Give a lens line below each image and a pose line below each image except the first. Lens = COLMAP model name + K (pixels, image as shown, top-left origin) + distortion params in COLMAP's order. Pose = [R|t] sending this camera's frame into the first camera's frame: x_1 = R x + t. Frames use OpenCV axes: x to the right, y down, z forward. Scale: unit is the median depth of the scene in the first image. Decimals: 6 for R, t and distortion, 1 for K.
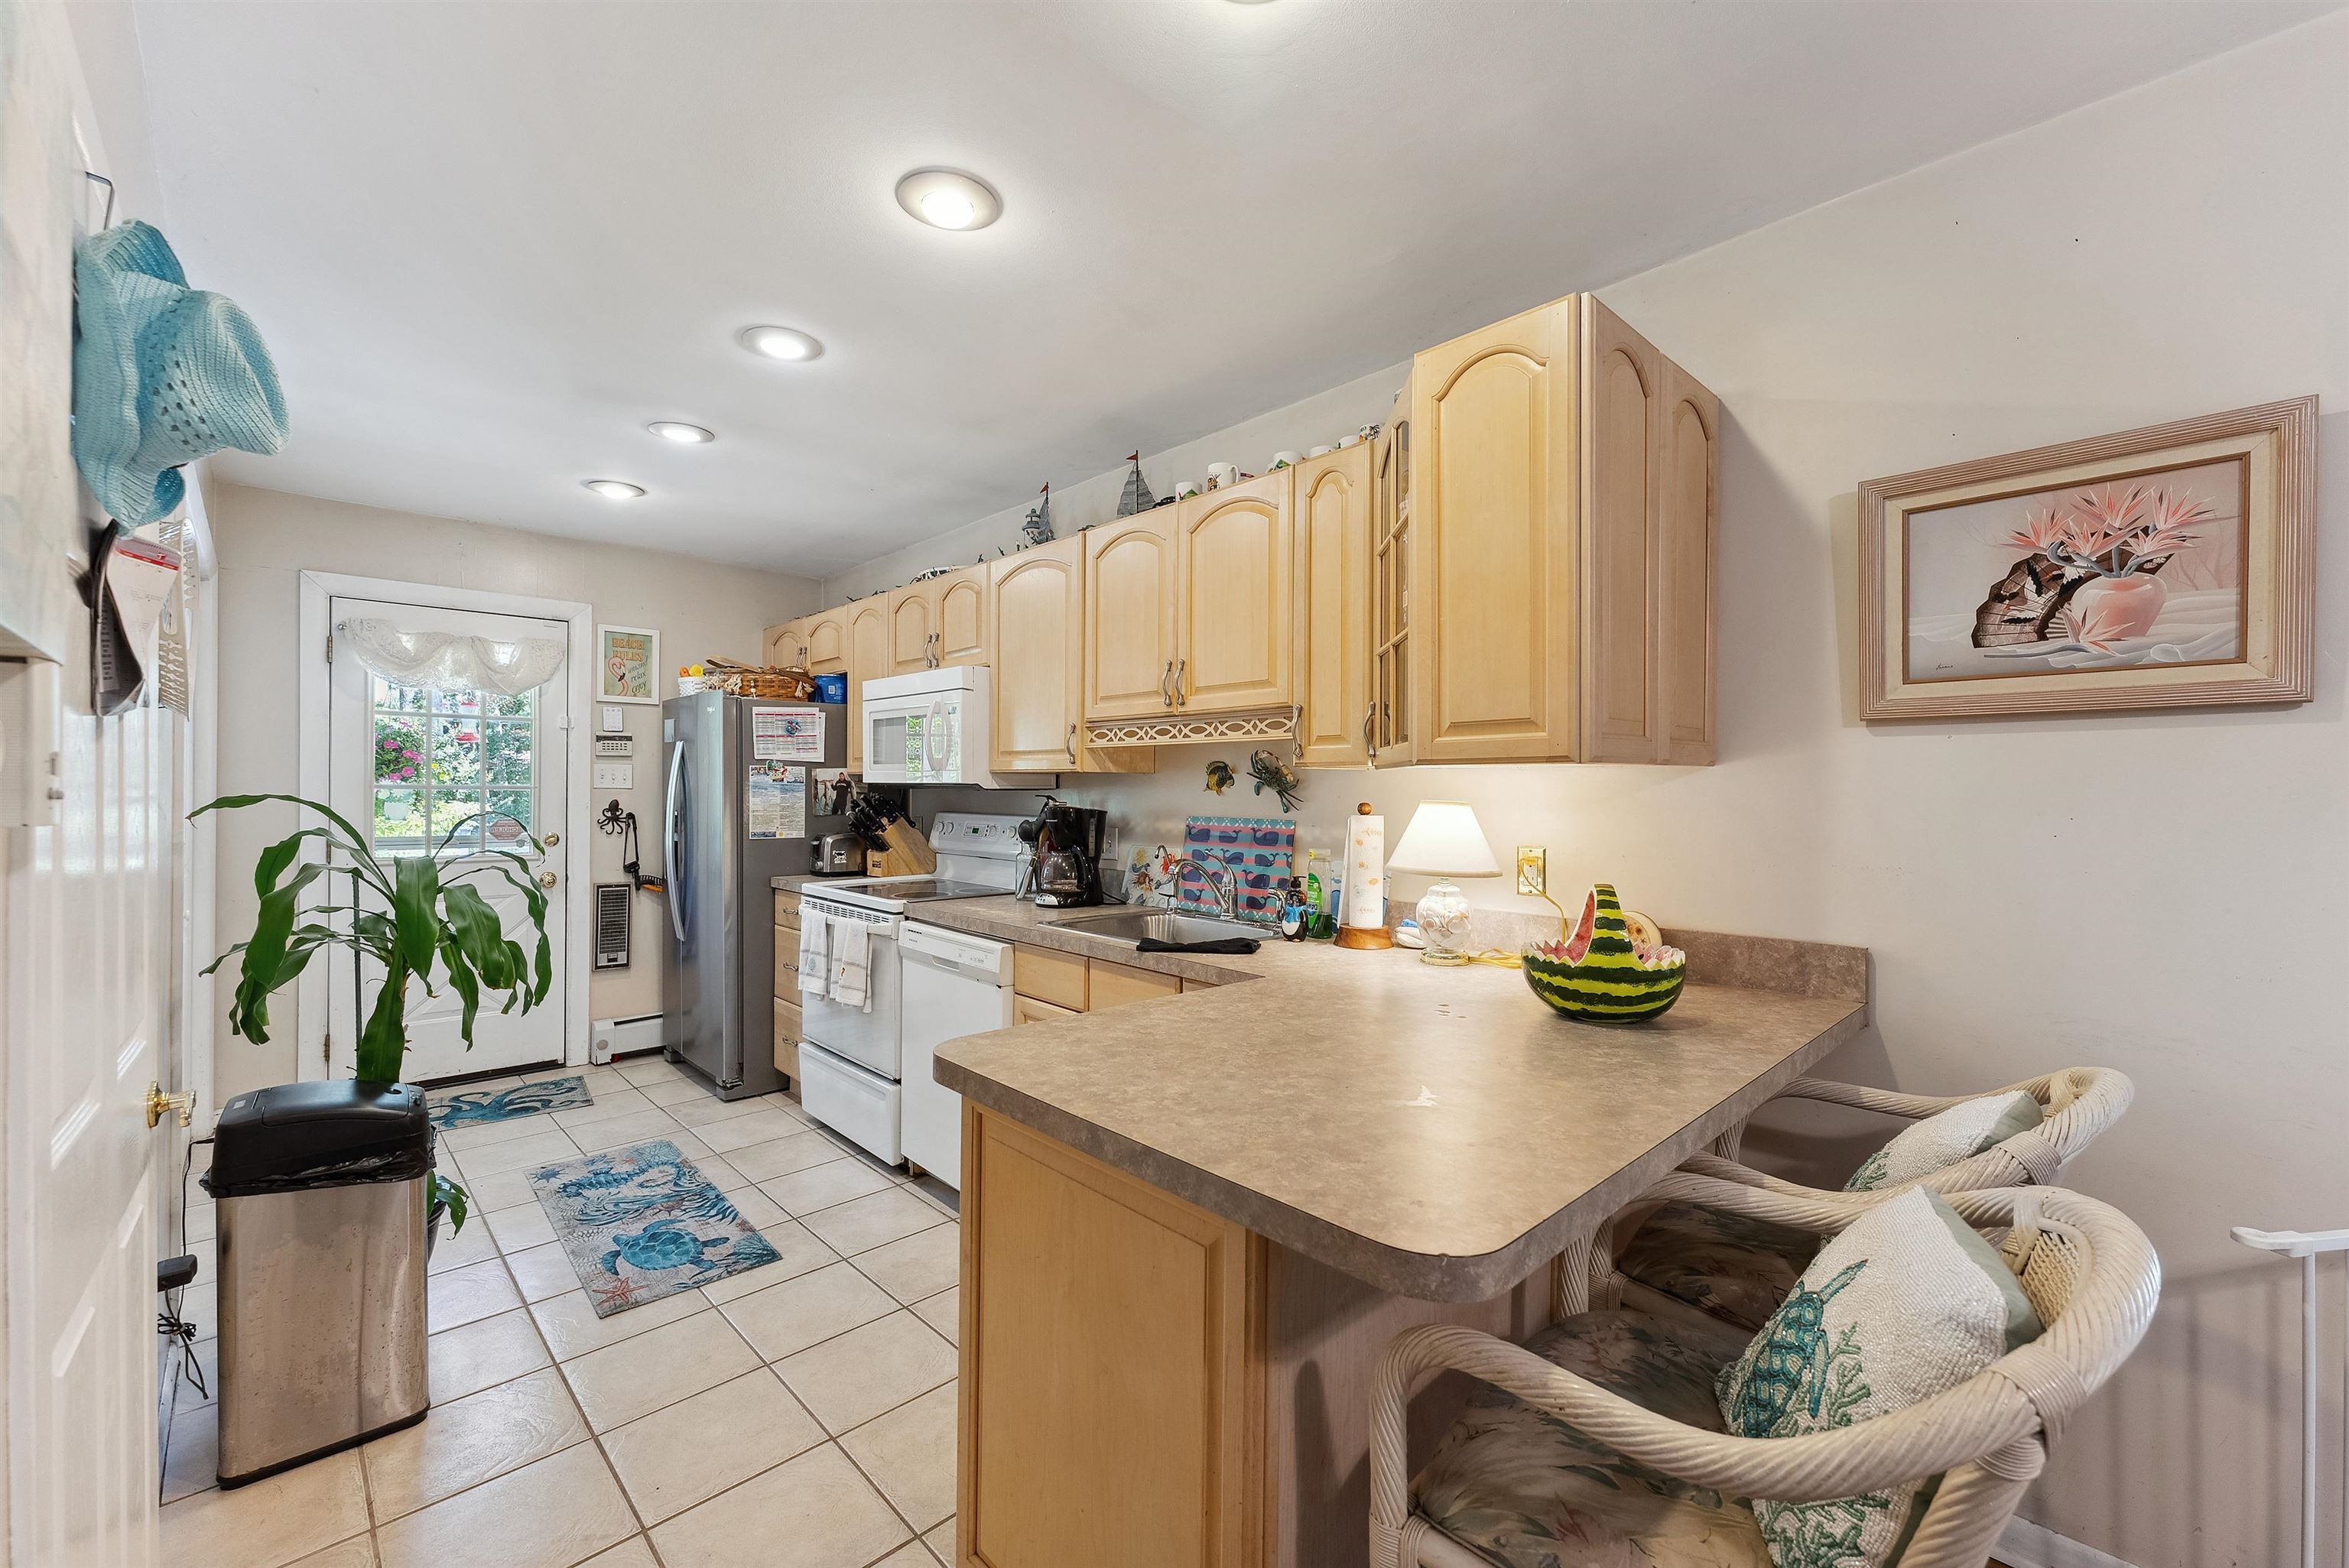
lens RADIAL K [[944.2, 0, 1179.0], [0, 944.2, 798.9], [0, 0, 1]] dist [-0.002043, 0.000264]
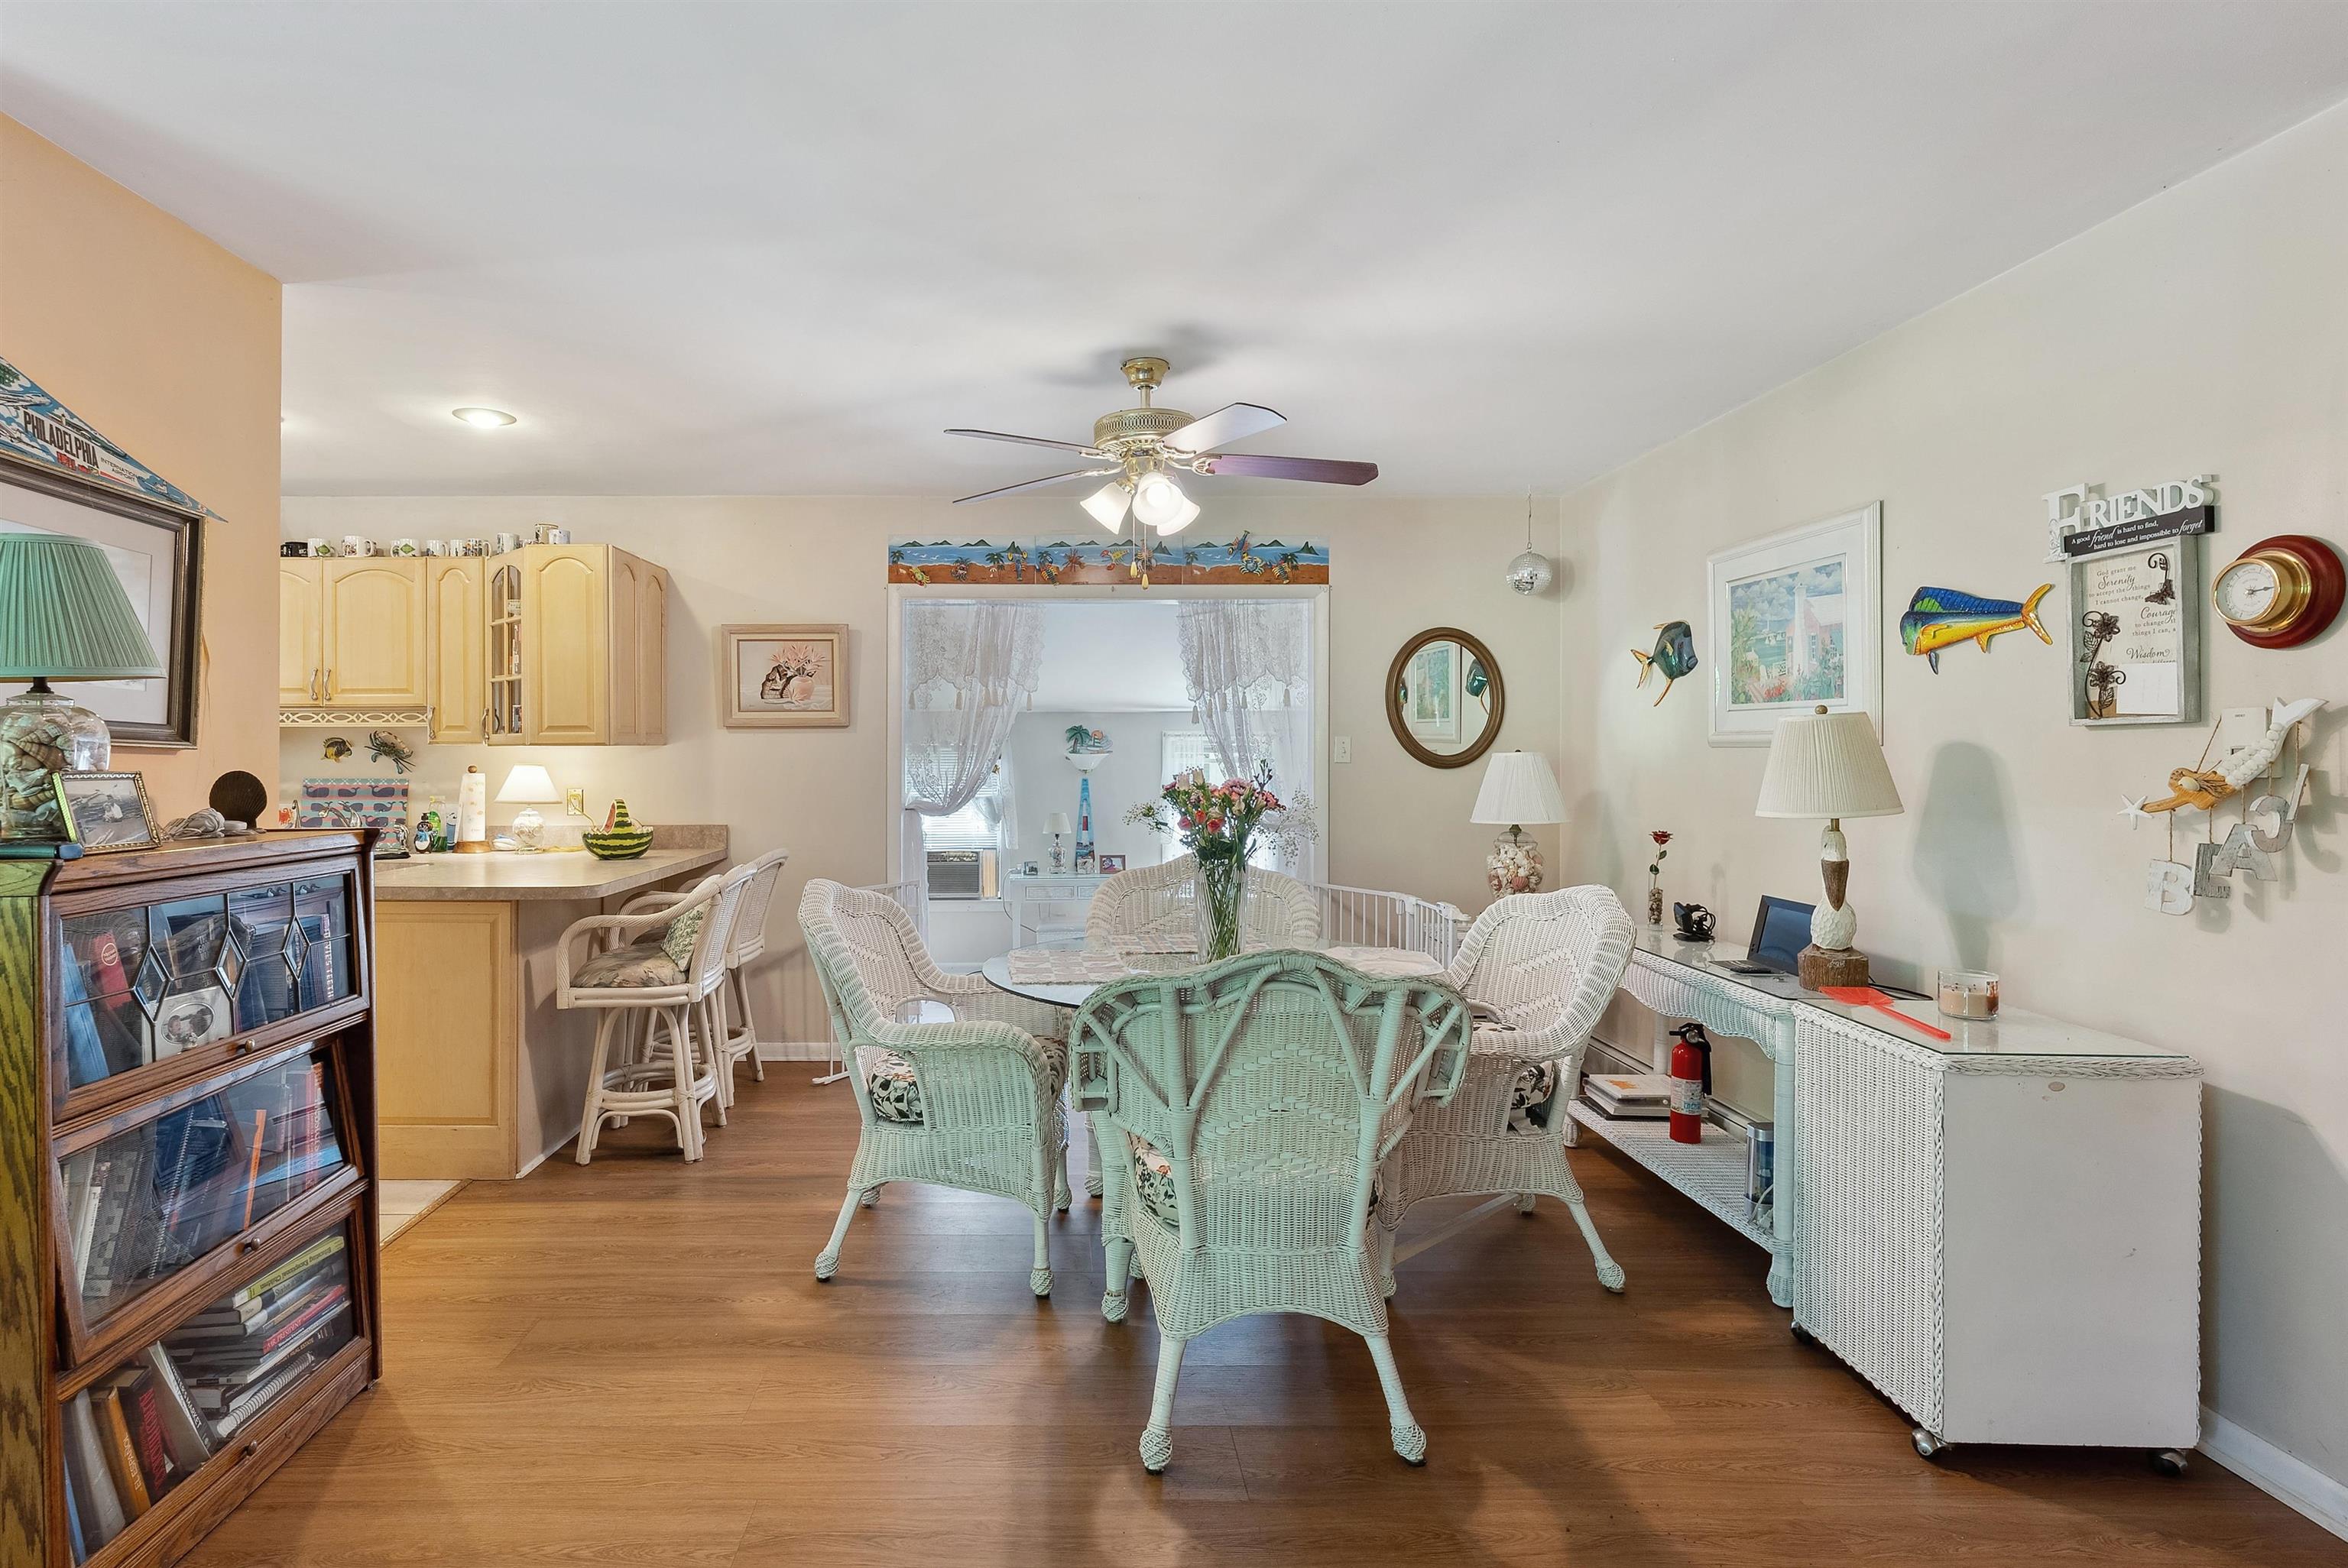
lens RADIAL K [[1189.1, 0, 1078.5], [0, 1189.1, 750.6], [0, 0, 1]] dist [-0.006903, -0.000058]
pose [[0.679575, -0.004826, 0.733590, -0.616216], [0.012883, 0.999903, -0.005356, 0.002414], [-0.733493, 0.013091, 0.679571, -1.208827]]
